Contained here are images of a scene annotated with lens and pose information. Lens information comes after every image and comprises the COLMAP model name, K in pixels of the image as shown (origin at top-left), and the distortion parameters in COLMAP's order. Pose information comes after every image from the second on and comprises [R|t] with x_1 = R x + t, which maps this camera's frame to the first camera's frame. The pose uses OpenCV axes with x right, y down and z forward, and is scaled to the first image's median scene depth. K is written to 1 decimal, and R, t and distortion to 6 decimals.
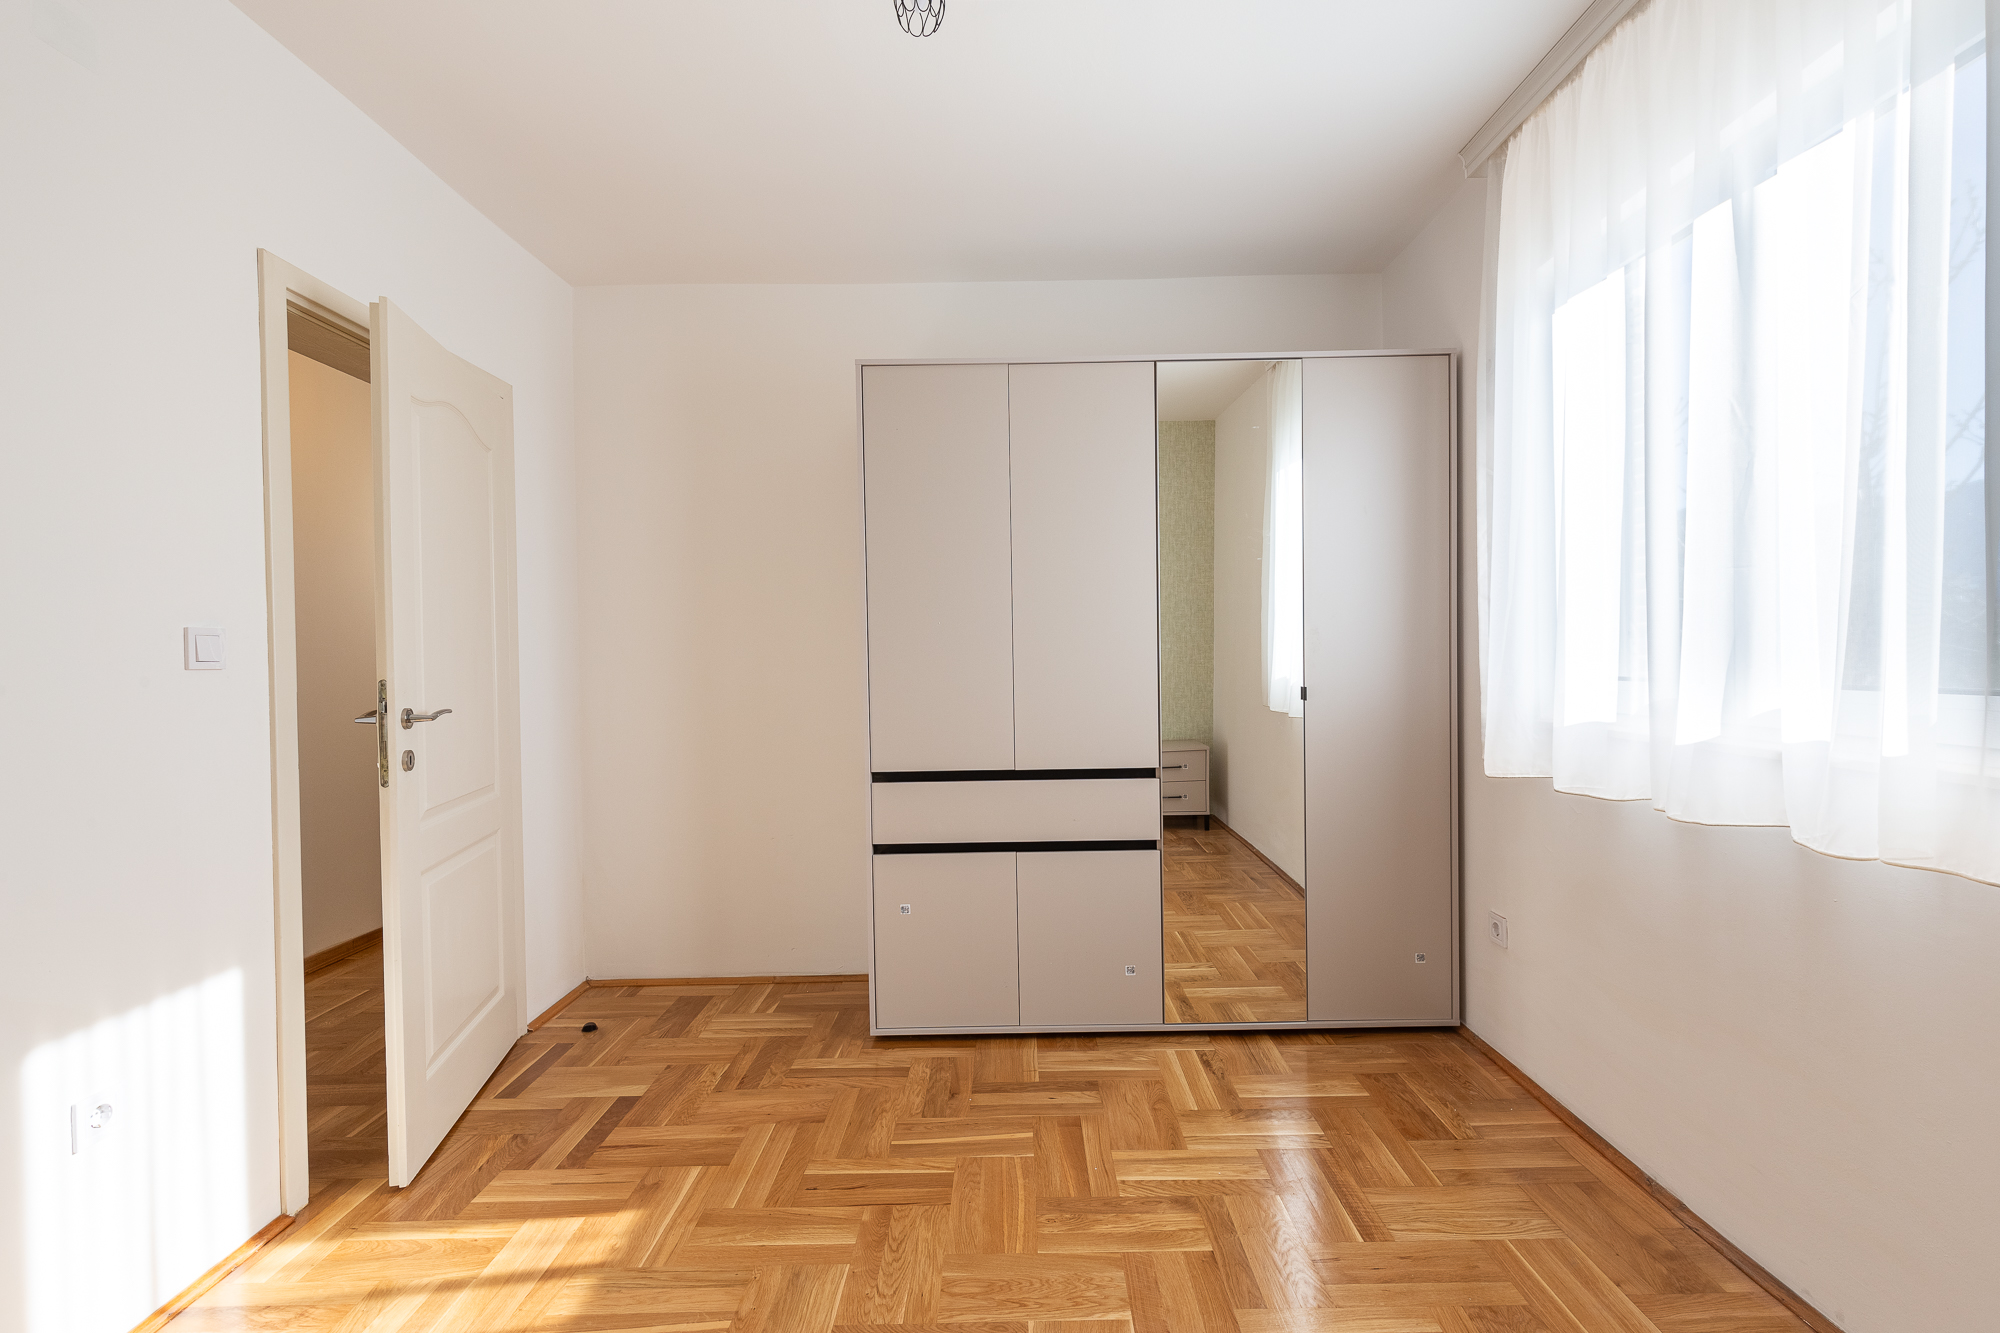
lens RADIAL K [[901.6, 0, 1004.6], [0, 901.6, 669.8], [0, 0, 1]] dist [0.009166, -0.000697]
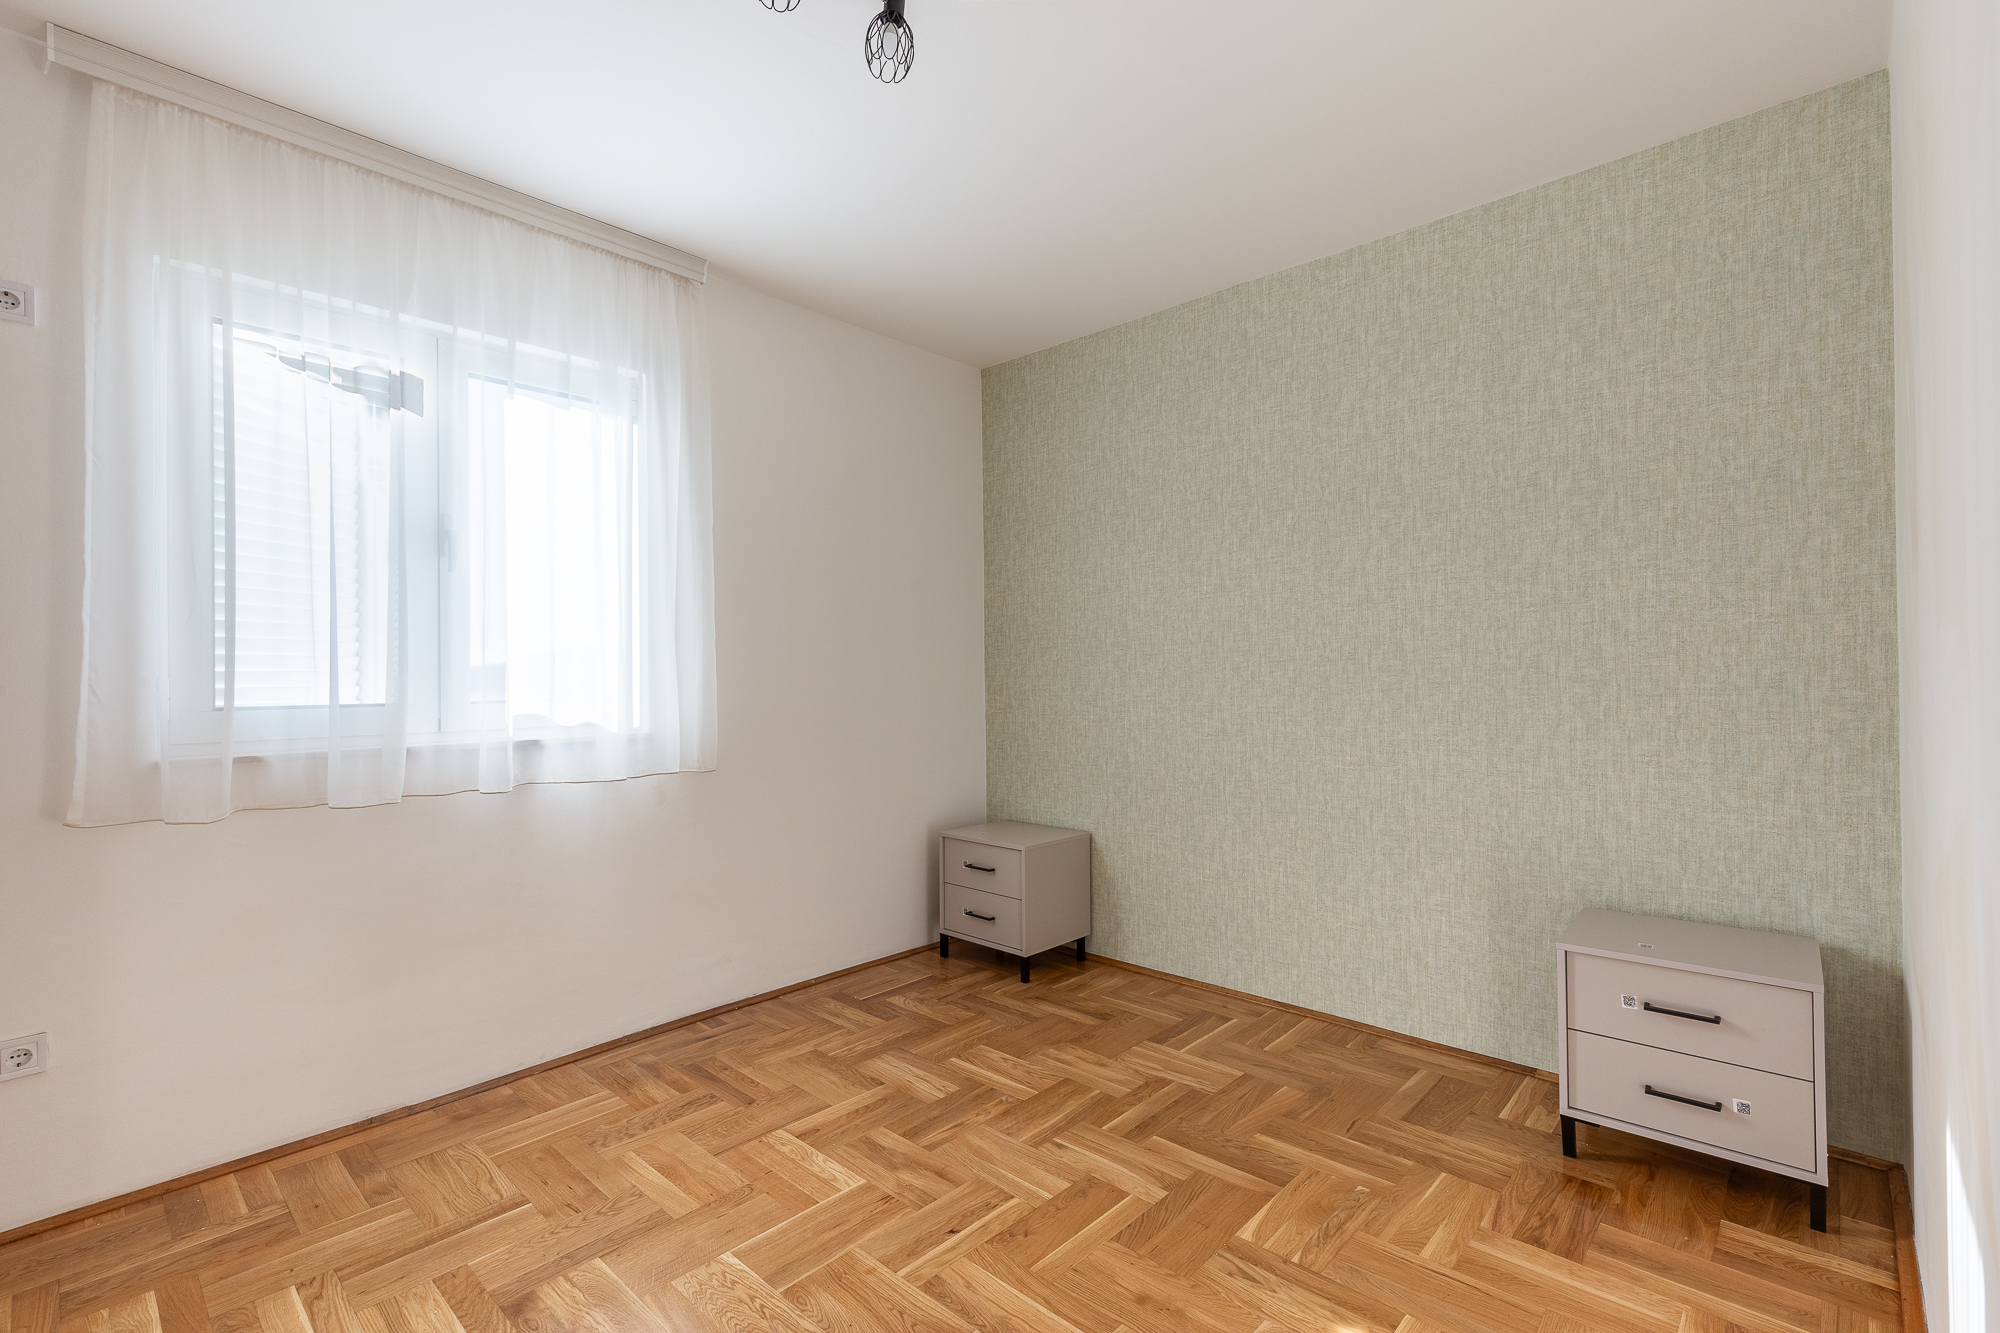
lens RADIAL K [[901.6, 0, 998.6], [0, 901.6, 669.9], [0, 0, 1]] dist [0.009166, -0.000697]
pose [[-0.731916, 0.014647, 0.681237, -0.818711], [0.018467, 0.999828, -0.001655, -0.037972], [-0.681144, 0.011370, -0.732061, 1.390337]]
